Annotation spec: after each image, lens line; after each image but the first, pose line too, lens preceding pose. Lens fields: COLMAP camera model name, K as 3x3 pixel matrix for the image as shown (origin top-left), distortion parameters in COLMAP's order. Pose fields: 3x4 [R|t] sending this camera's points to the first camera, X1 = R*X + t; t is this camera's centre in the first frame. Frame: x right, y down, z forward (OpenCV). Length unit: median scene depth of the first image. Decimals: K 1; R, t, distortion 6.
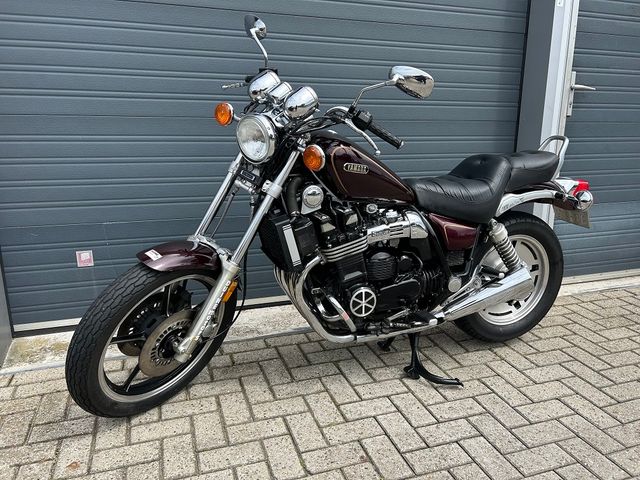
lens RADIAL K [[488.3, 0, 323.1], [0, 488.3, 243.5], [0, 0, 1]] dist [0.047674, -0.052740]
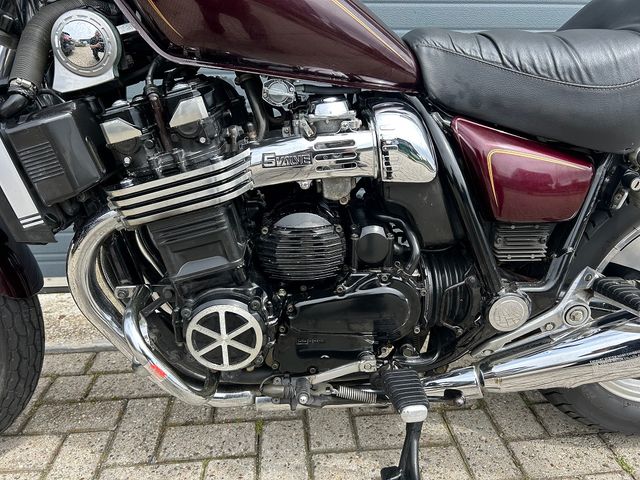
lens RADIAL K [[488.3, 0, 319.8], [0, 488.3, 242.8], [0, 0, 1]] dist [0.047674, -0.052740]
pose [[0.954005, 0.098342, -0.283201, 0.238531], [-0.071960, 0.992166, 0.102121, 0.001621], [0.291025, -0.077045, 0.953608, 0.615097]]
